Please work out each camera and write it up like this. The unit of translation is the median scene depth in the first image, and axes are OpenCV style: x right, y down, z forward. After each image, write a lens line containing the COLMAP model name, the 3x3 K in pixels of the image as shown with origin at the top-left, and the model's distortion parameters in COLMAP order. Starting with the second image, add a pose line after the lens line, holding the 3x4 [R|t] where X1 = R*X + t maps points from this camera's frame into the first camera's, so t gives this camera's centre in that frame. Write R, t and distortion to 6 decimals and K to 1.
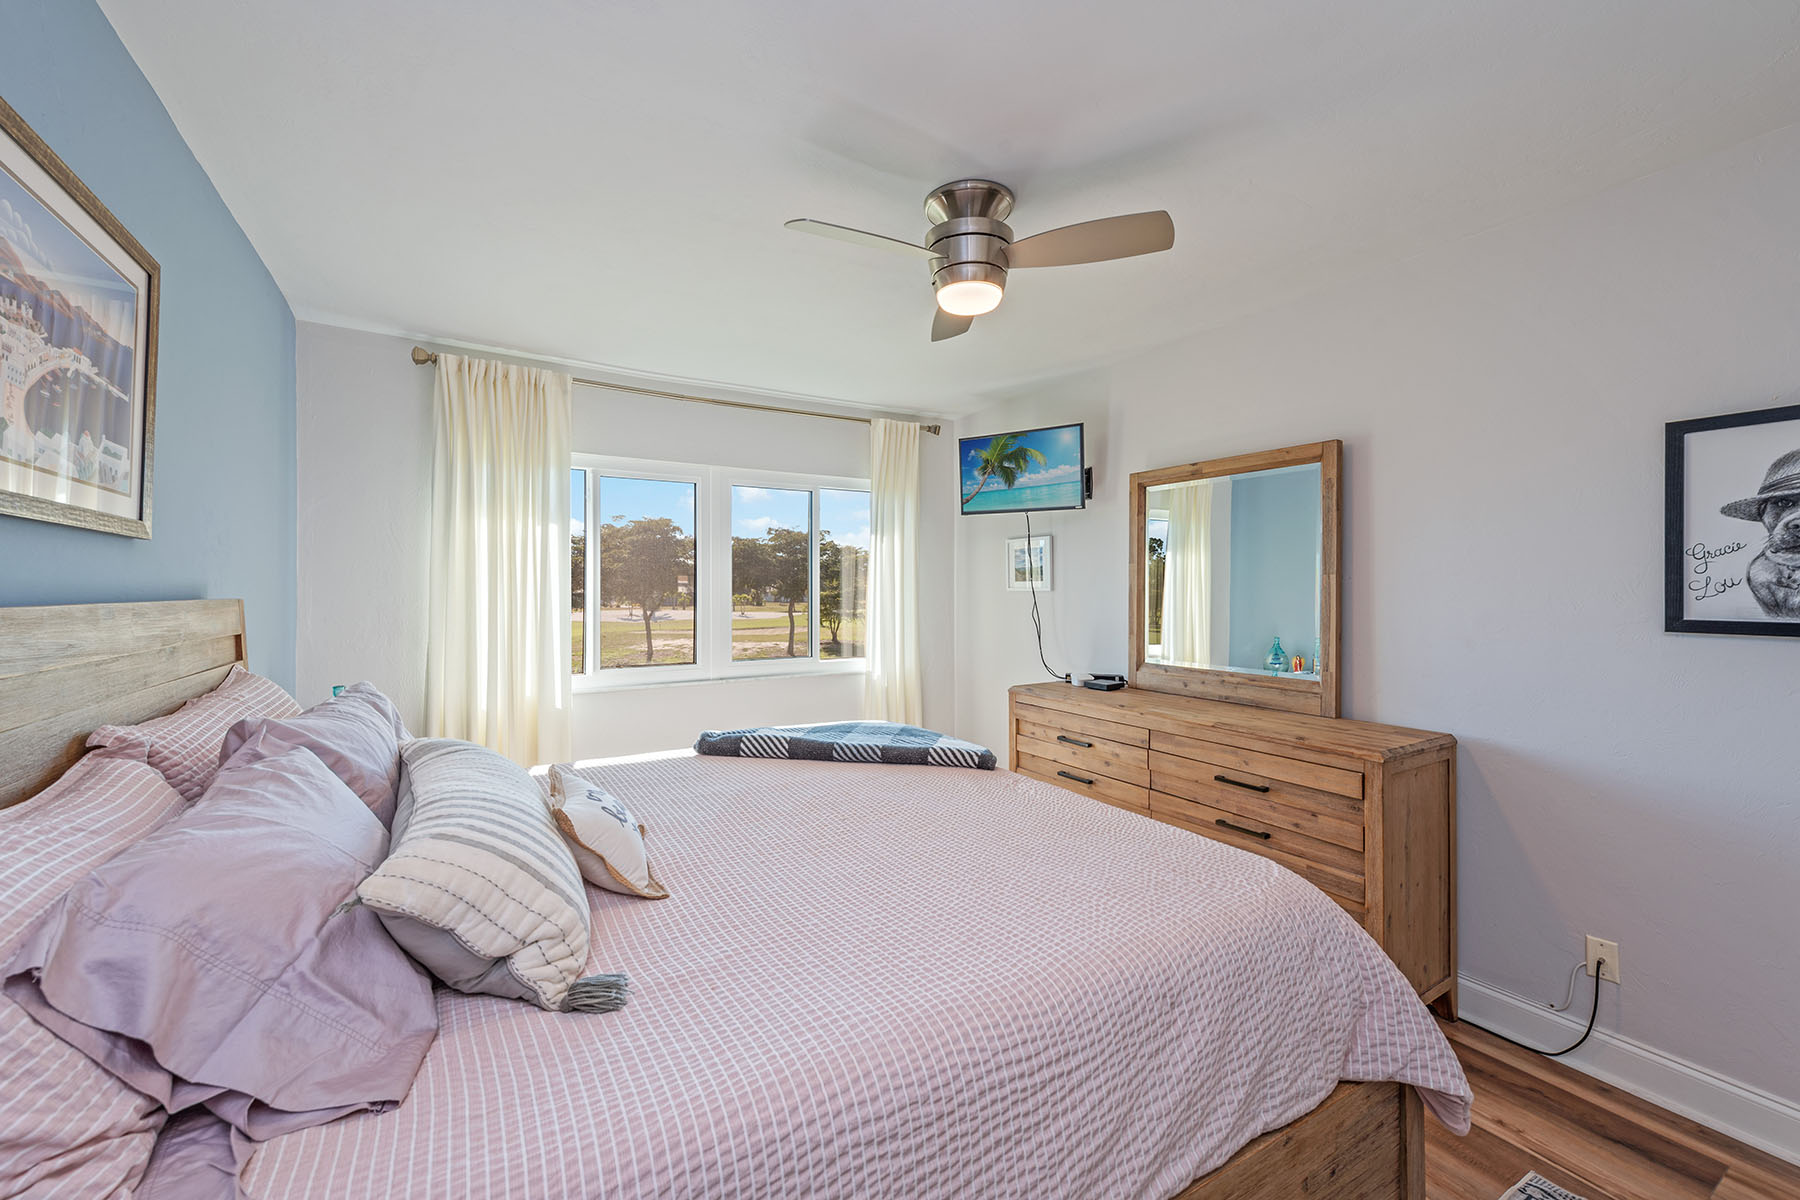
lens RADIAL K [[704.9, 0, 886.8], [0, 704.9, 596.6], [0, 0, 1]] dist [0.015296, -0.004563]
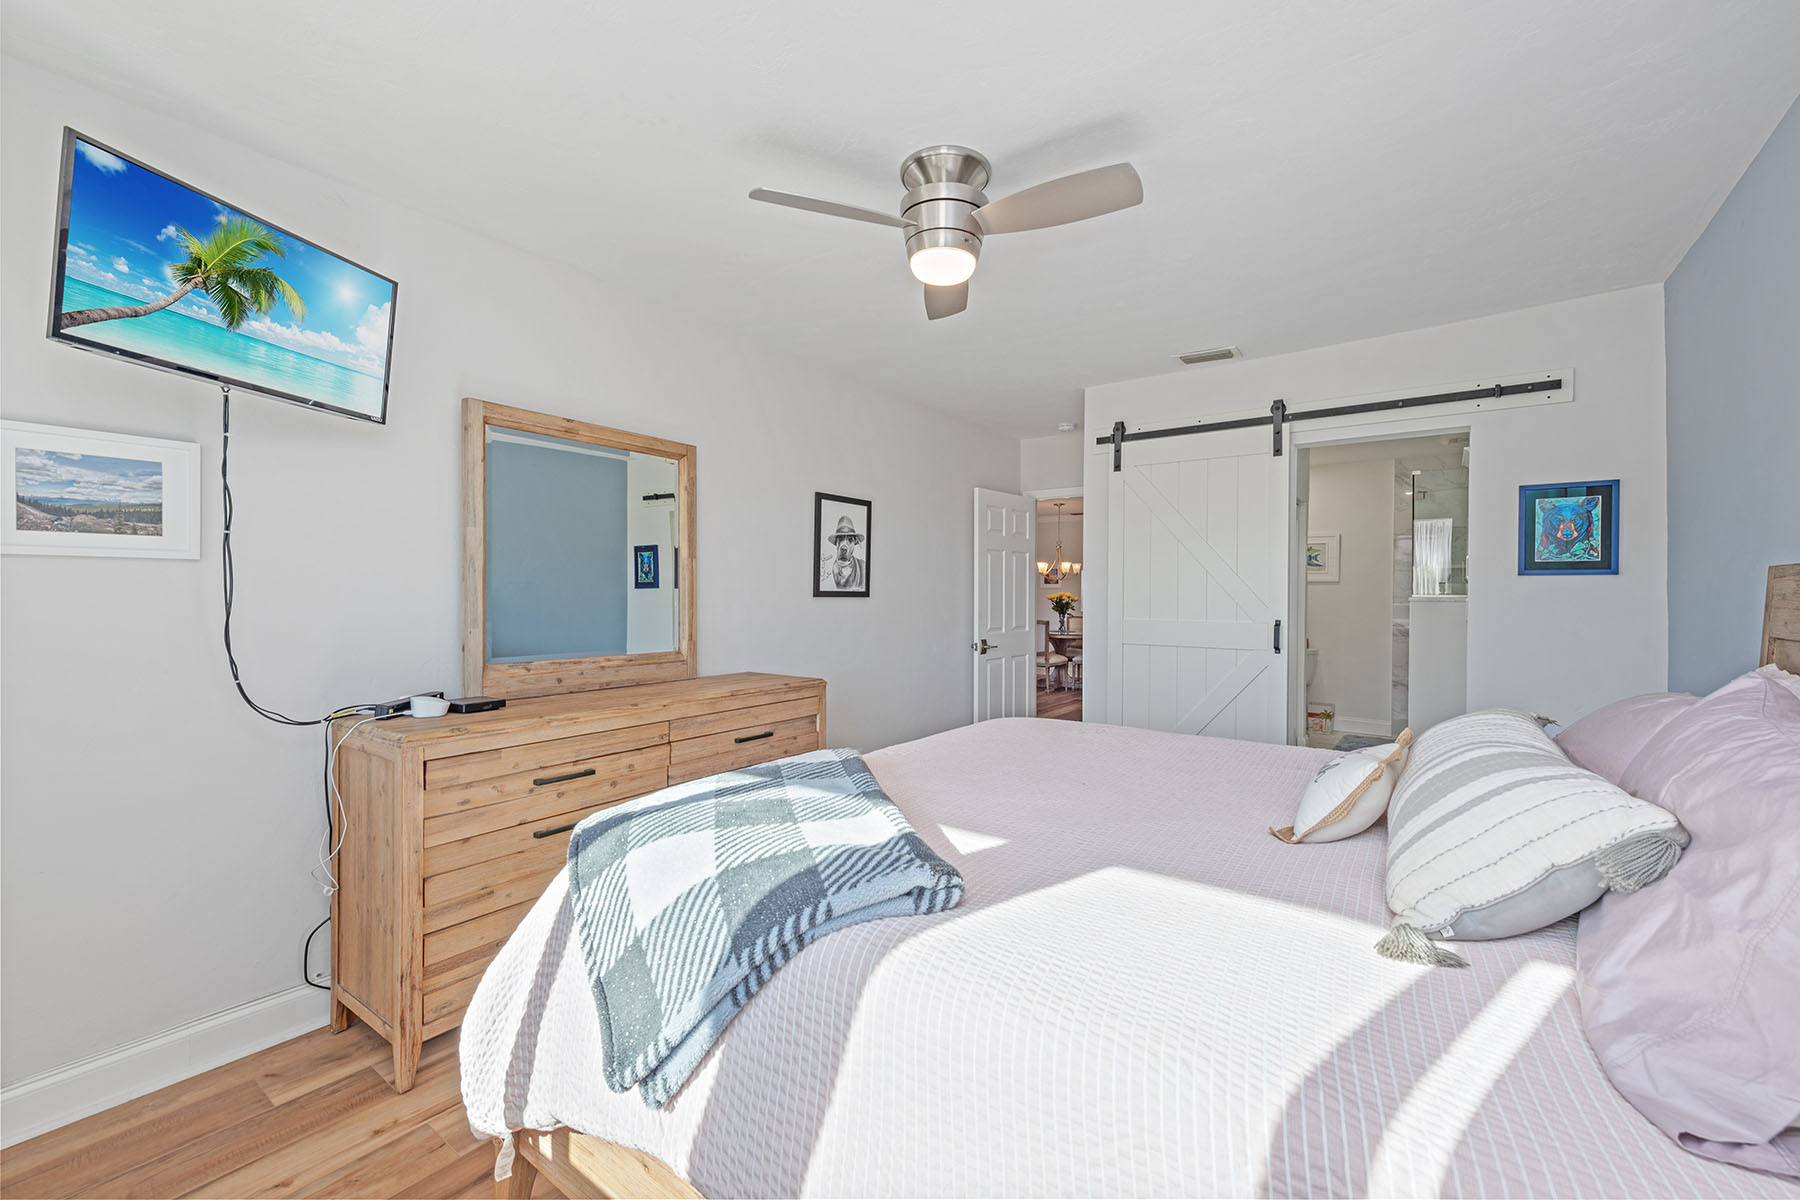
lens RADIAL K [[747.3, 0, 900.0], [0, 747.3, 600.0], [0, 0, 1]] dist [0.020458, 0.000006]
pose [[-0.391435, -0.011941, 0.920128, -0.524761], [0.005229, 0.999871, 0.015201, 0.015244], [-0.920191, 0.010762, -0.391322, 0.912773]]
